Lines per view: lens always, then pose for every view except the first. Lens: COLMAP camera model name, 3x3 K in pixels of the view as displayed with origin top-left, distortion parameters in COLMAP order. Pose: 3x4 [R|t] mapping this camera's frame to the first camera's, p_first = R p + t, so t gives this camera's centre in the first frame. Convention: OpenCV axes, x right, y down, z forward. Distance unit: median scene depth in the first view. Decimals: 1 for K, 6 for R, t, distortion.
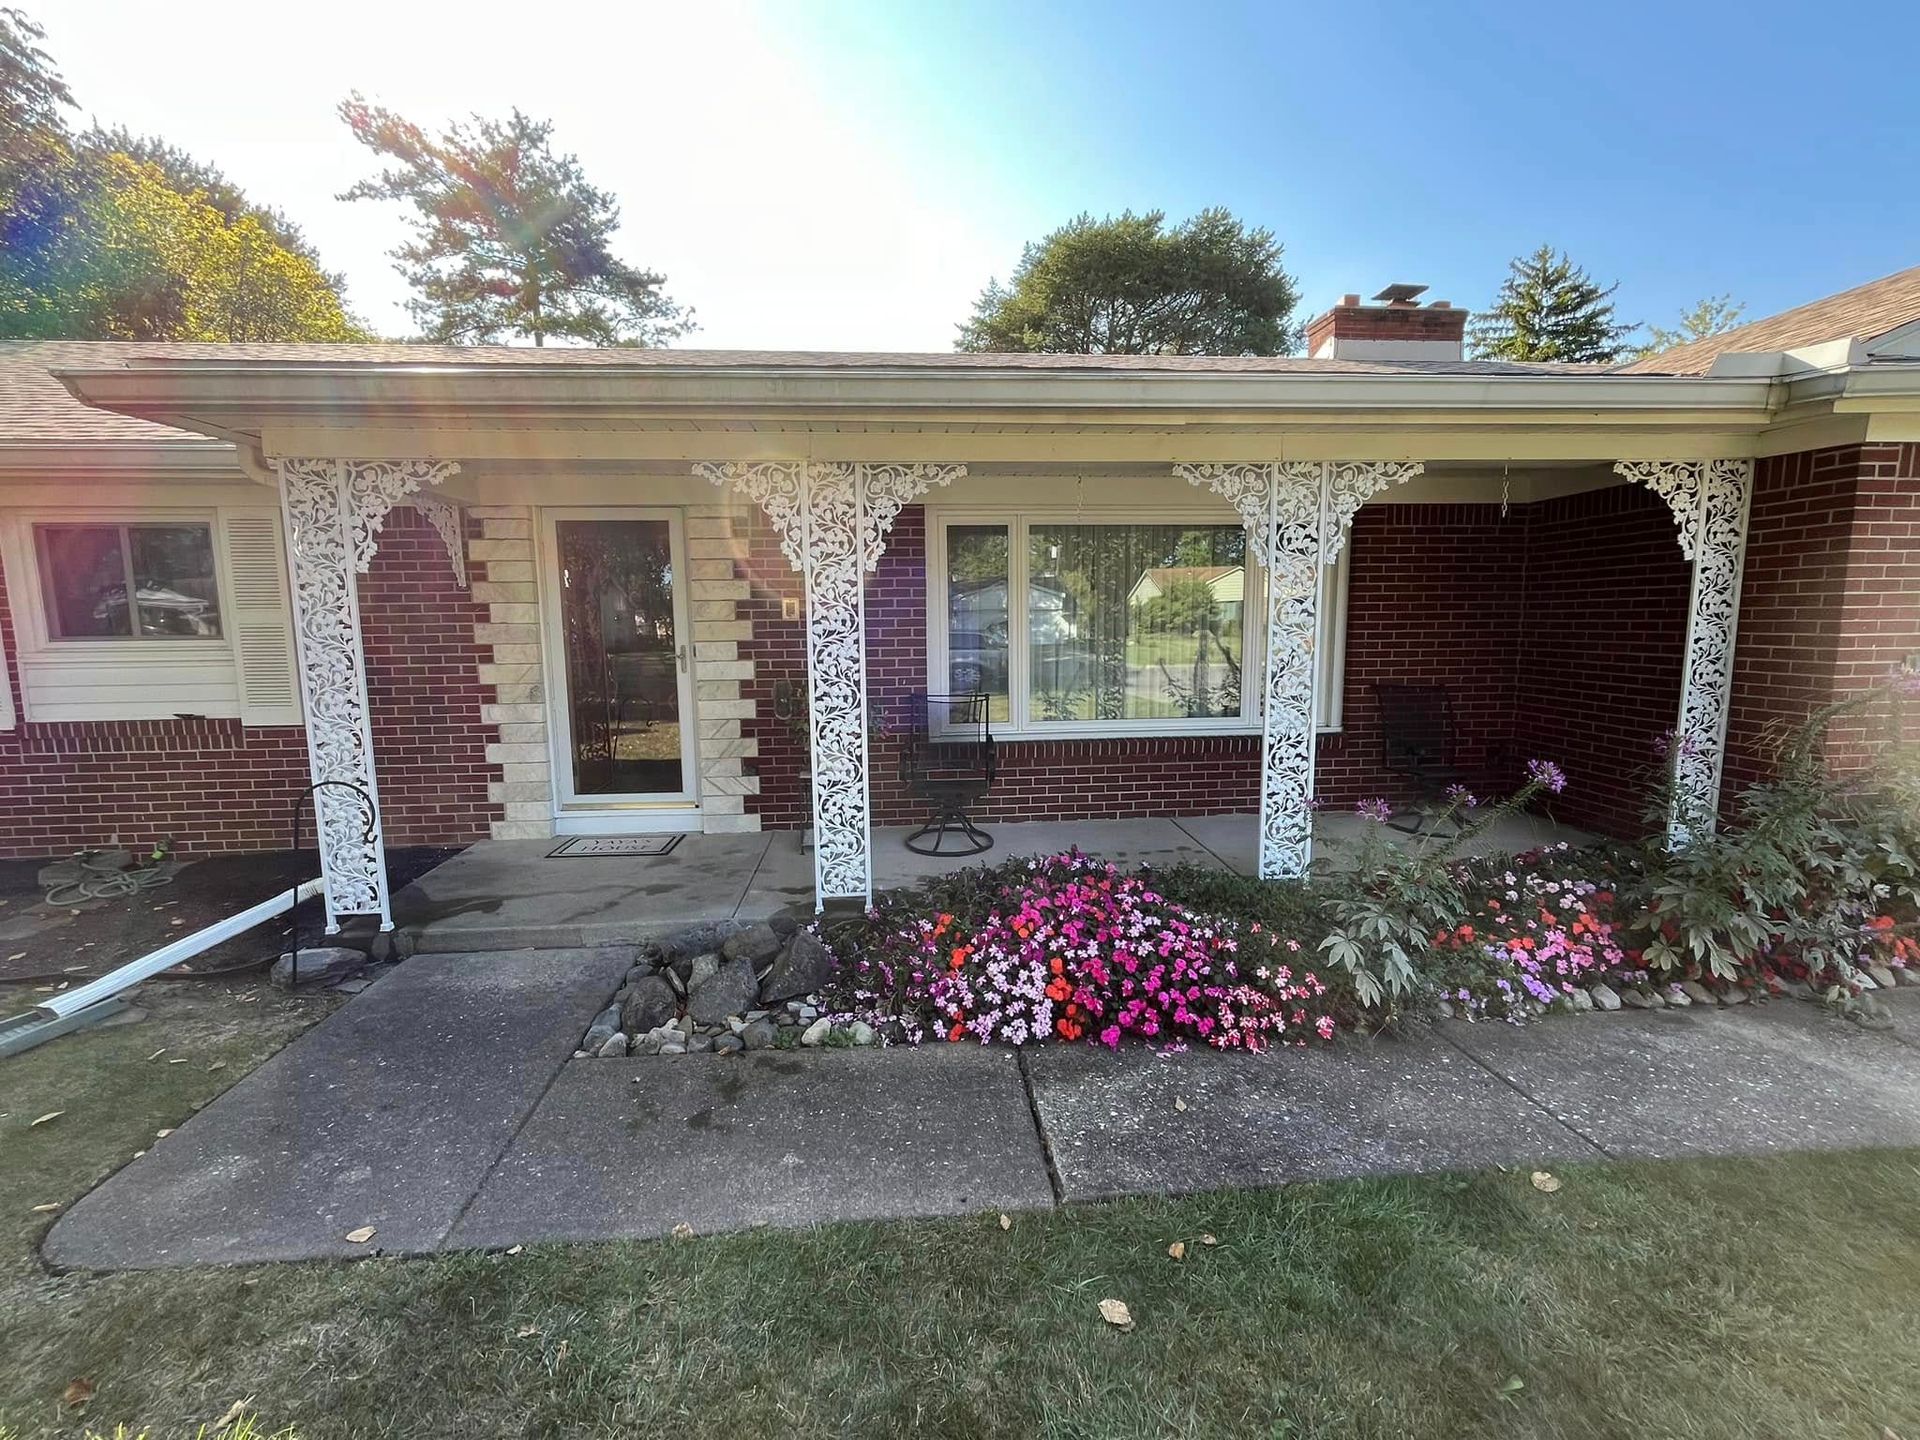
lens RADIAL K [[802.6, 0, 961.1], [0, 802.6, 721.8], [0, 0, 1]] dist [-0.001683, -0.000647]
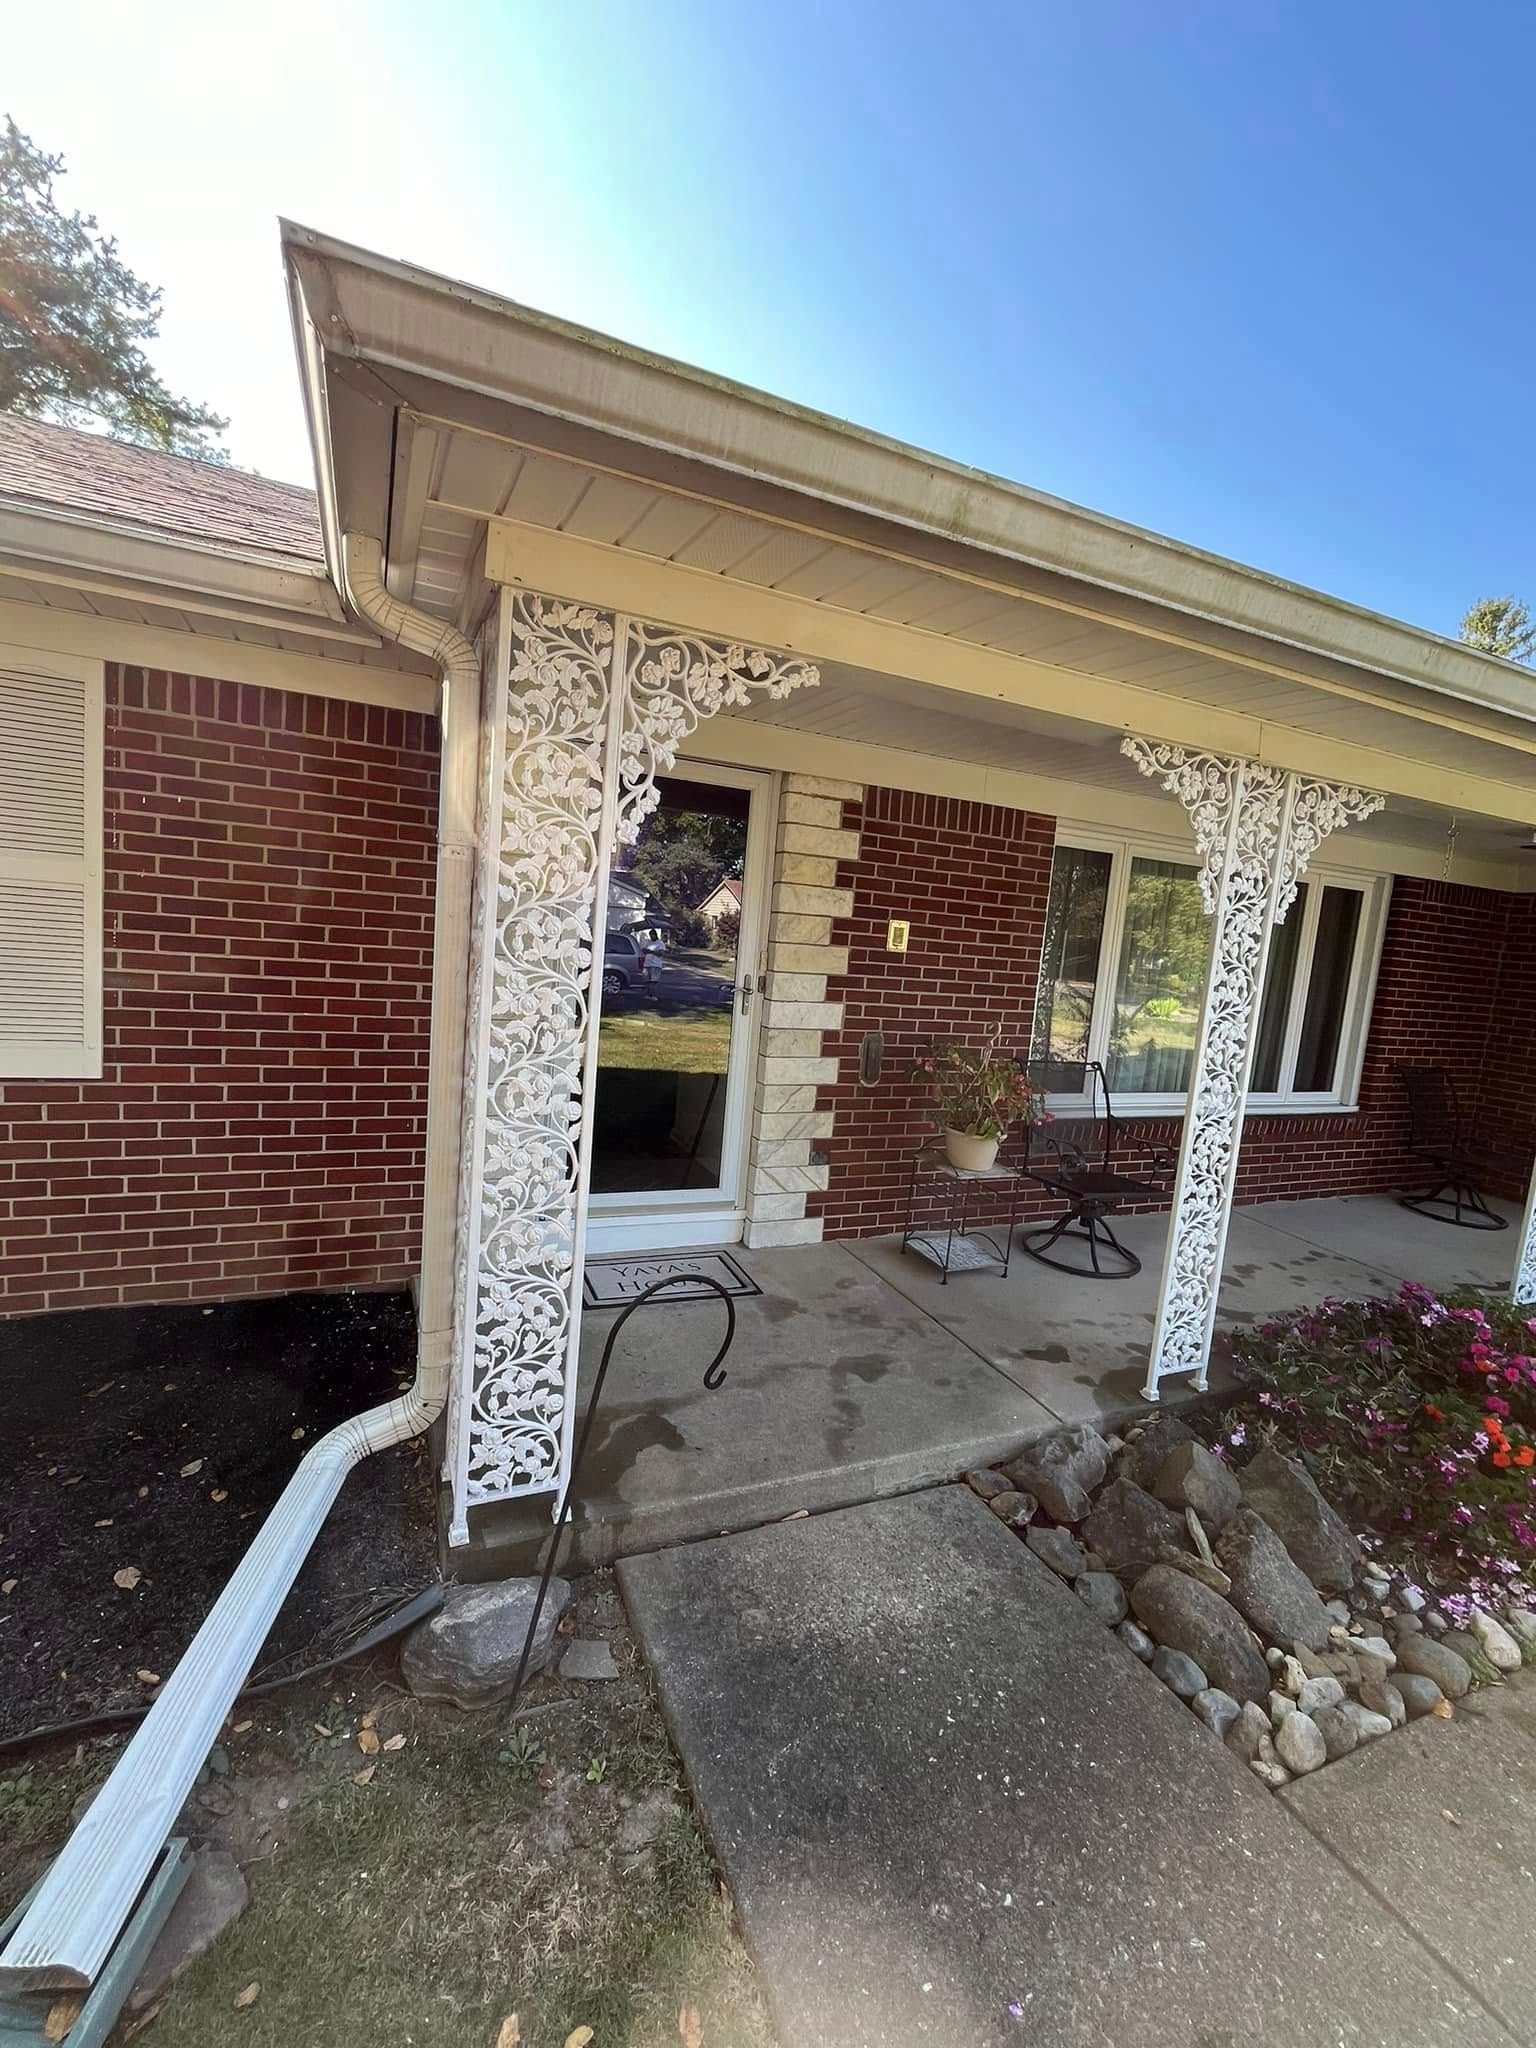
lens RADIAL K [[856.1, 0, 750.2], [0, 856.1, 1020.2], [0, 0, 1]] dist [-0.001683, -0.000647]
pose [[0.940242, 0.053812, 0.336229, -0.607498], [-0.053126, 0.998524, -0.011246, -0.050406], [-0.336338, -0.007289, 0.941713, 0.325457]]
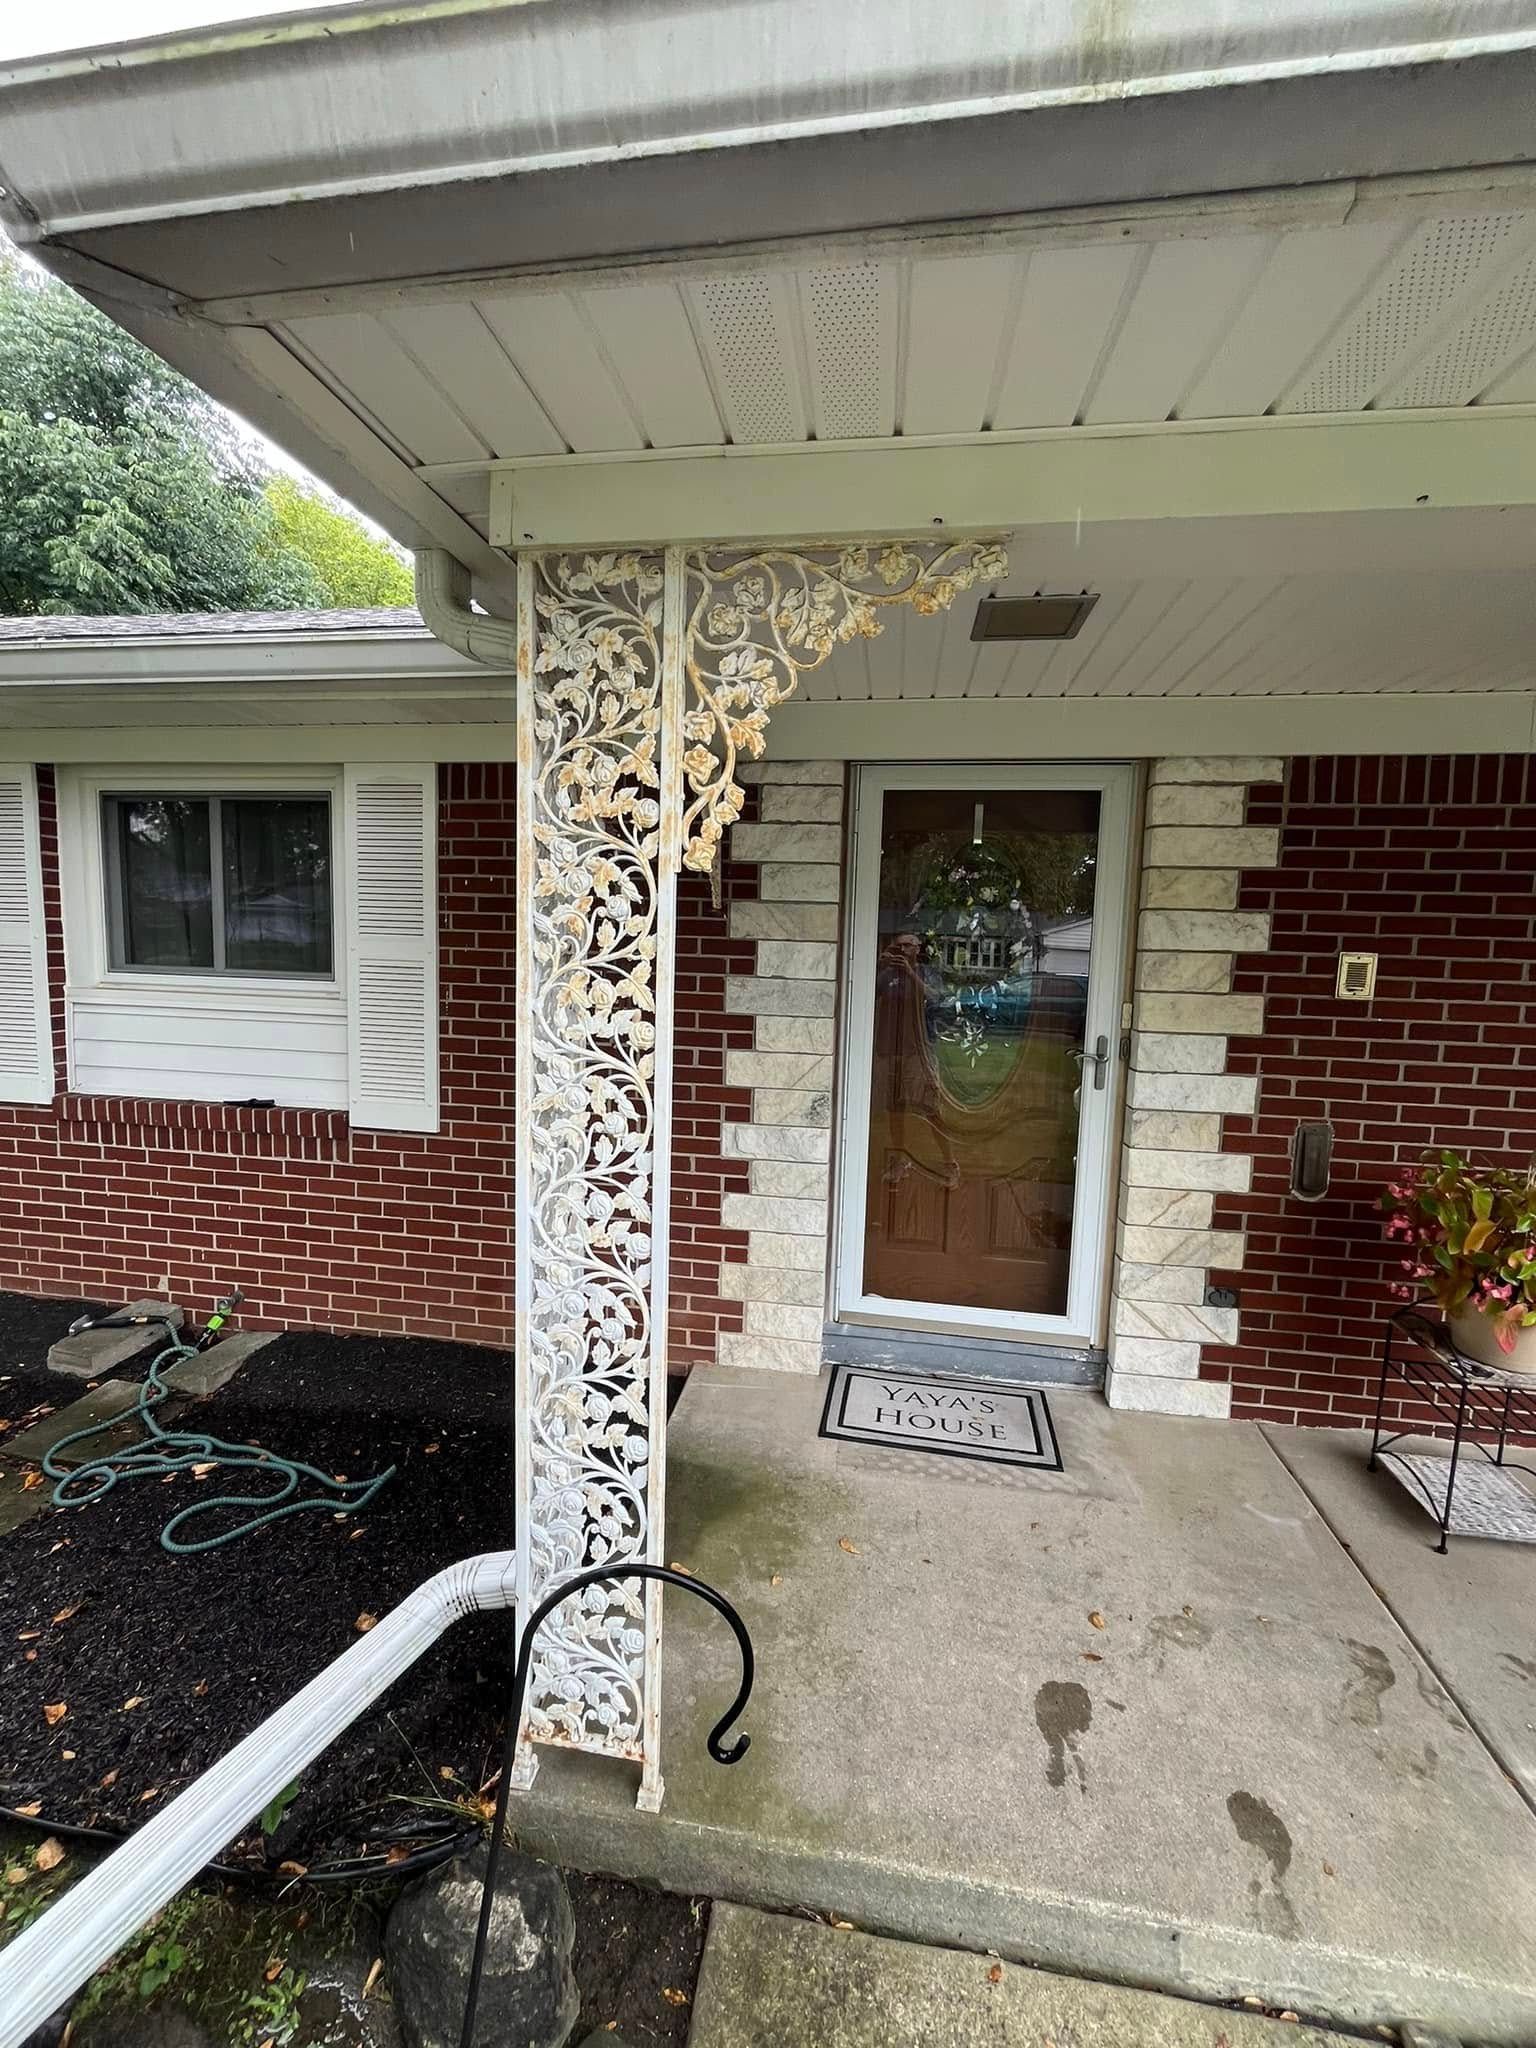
lens RADIAL K [[810.0, 0, 778.2], [0, 810.0, 1022.2], [0, 0, 1]] dist [-0.005715, 0.000811]
pose [[0.972923, 0.062336, -0.222563, -0.447971], [-0.069264, 0.997323, -0.023451, -0.080181], [0.220505, 0.038231, 0.974636, 0.470019]]
